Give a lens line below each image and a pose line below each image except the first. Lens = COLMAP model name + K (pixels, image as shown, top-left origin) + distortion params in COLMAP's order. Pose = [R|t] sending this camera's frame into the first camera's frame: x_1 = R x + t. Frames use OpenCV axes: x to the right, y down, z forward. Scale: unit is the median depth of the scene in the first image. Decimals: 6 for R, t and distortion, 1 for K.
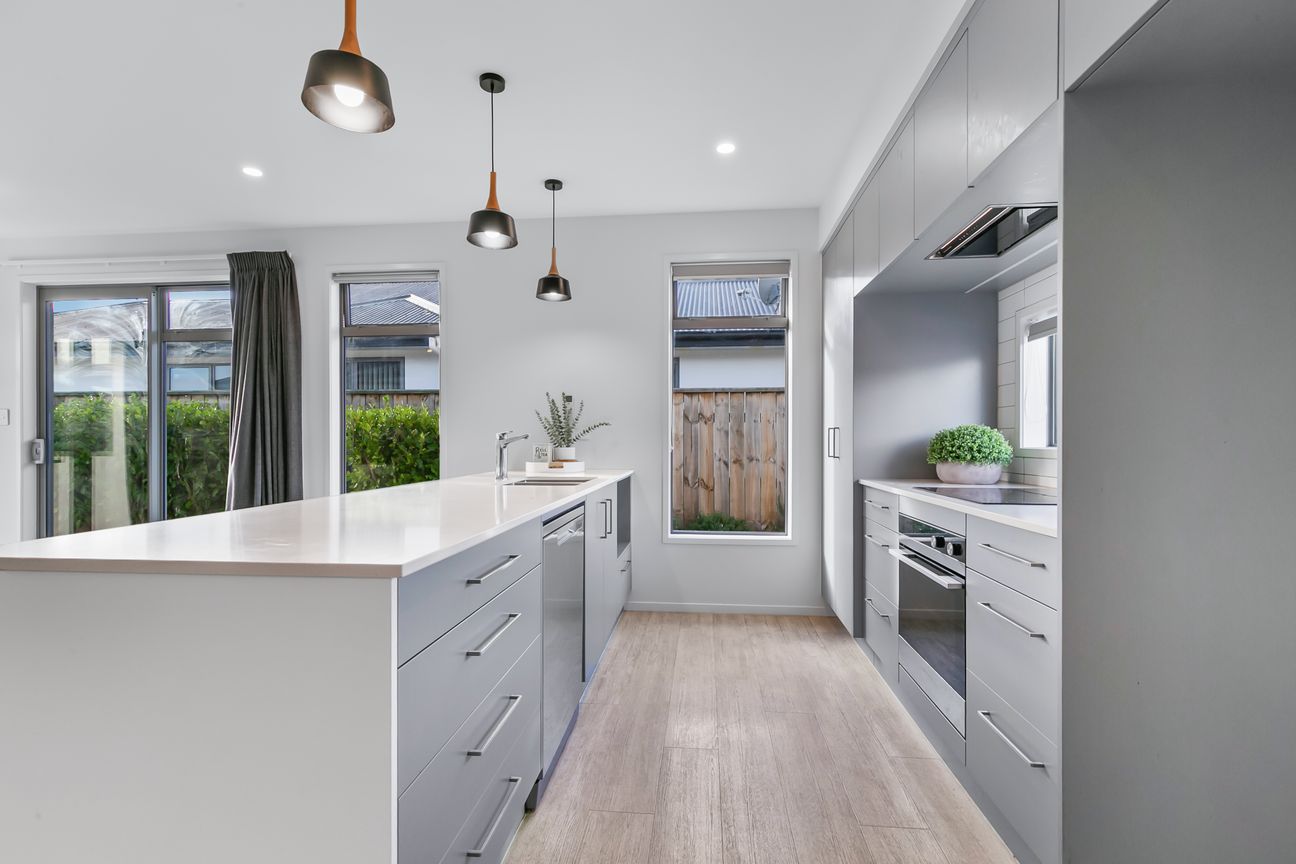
lens RADIAL K [[581.3, 0, 650.0], [0, 581.3, 444.2], [0, 0, 1]] dist [0.001144, 0.000031]
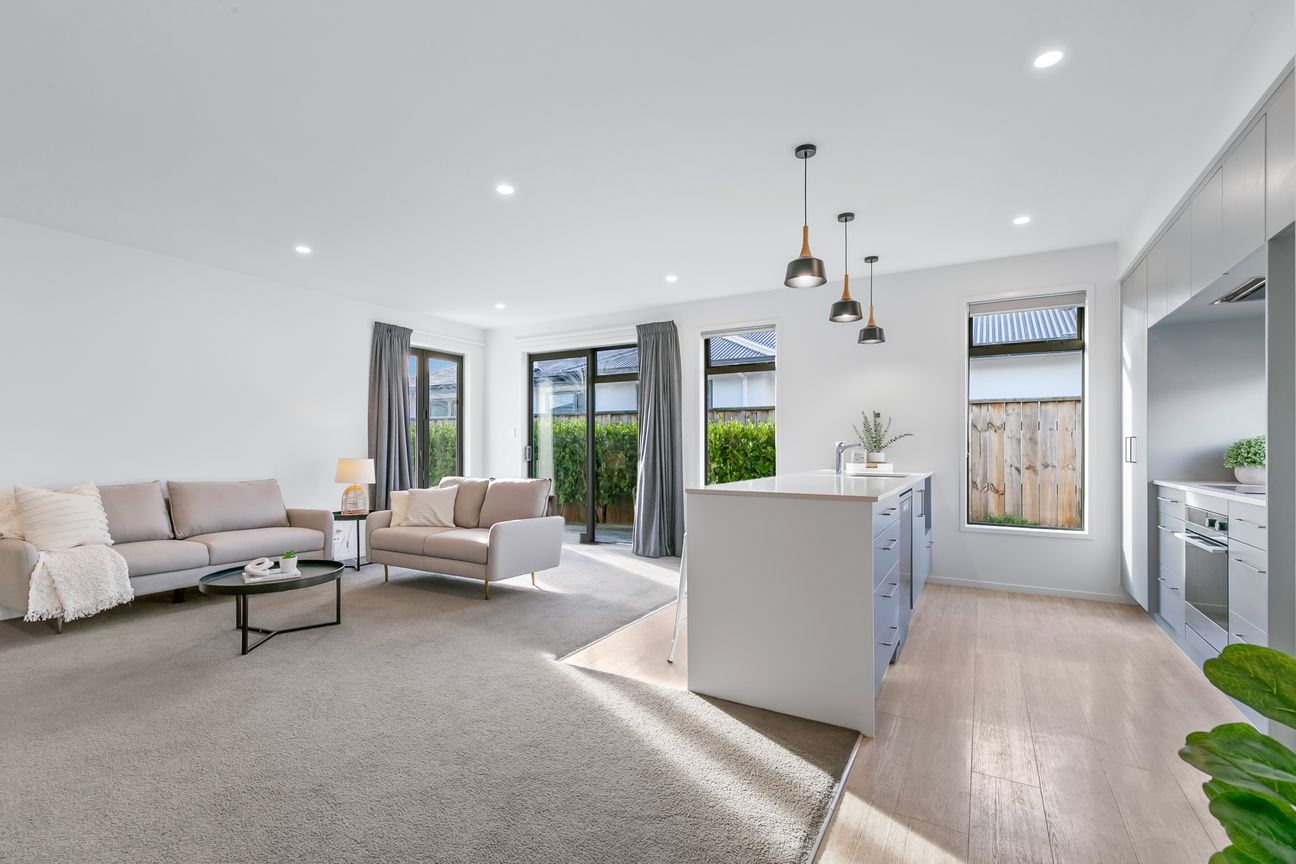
lens RADIAL K [[576.5, 0, 646.0], [0, 576.5, 444.7], [0, 0, 1]] dist [-0.001438, 0.000075]
pose [[0.906552, 0.000274, -0.422094, -0.066264], [-0.004979, 0.999937, -0.010044, 0.003139], [0.422065, 0.011207, 0.906496, -0.390812]]
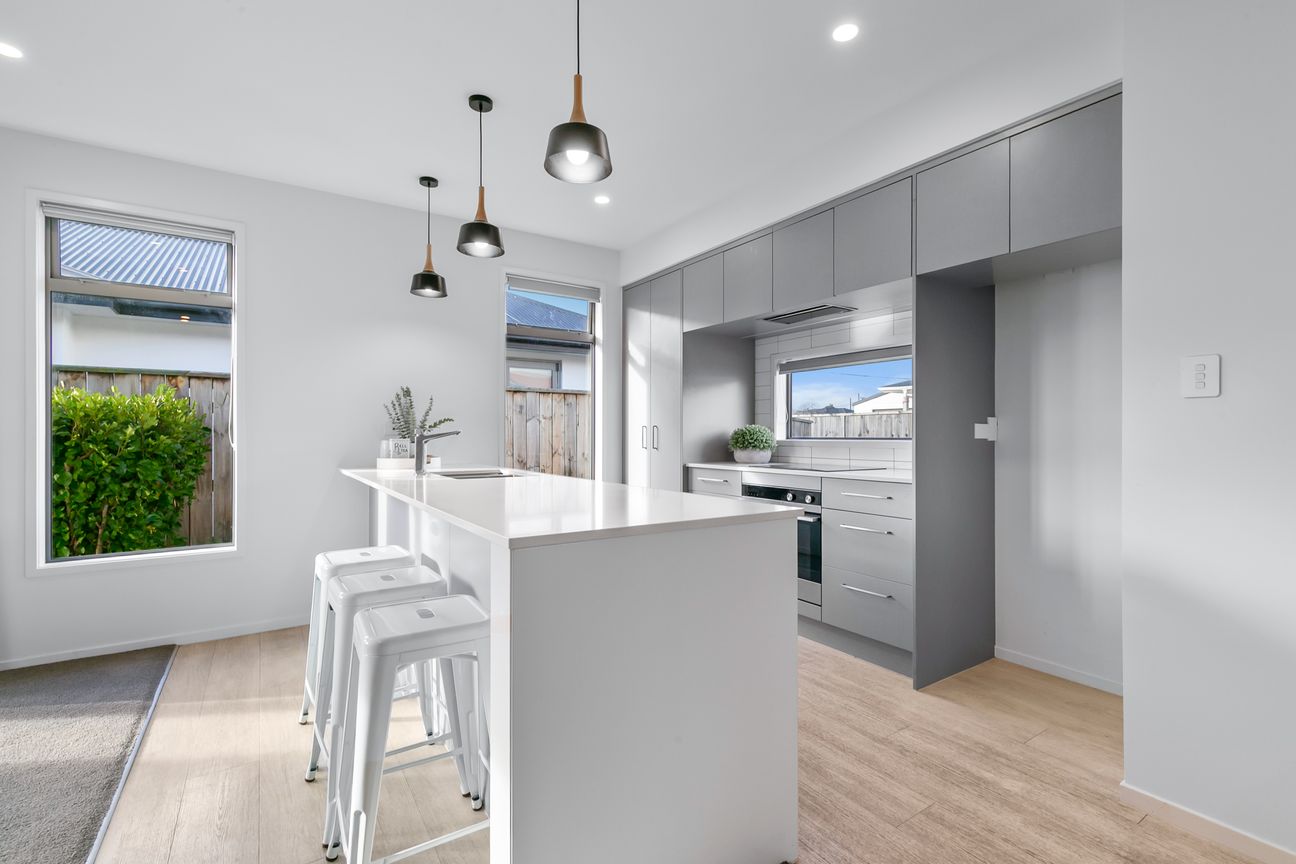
lens RADIAL K [[577.2, 0, 648.0], [0, 577.2, 432.0], [0, 0, 1]] dist [0.000800, 0.000171]
pose [[0.776295, 0.001752, 0.630367, -0.444208], [0.005138, 0.999945, -0.009107, -0.002090], [-0.630349, 0.010308, 0.776244, -0.009631]]
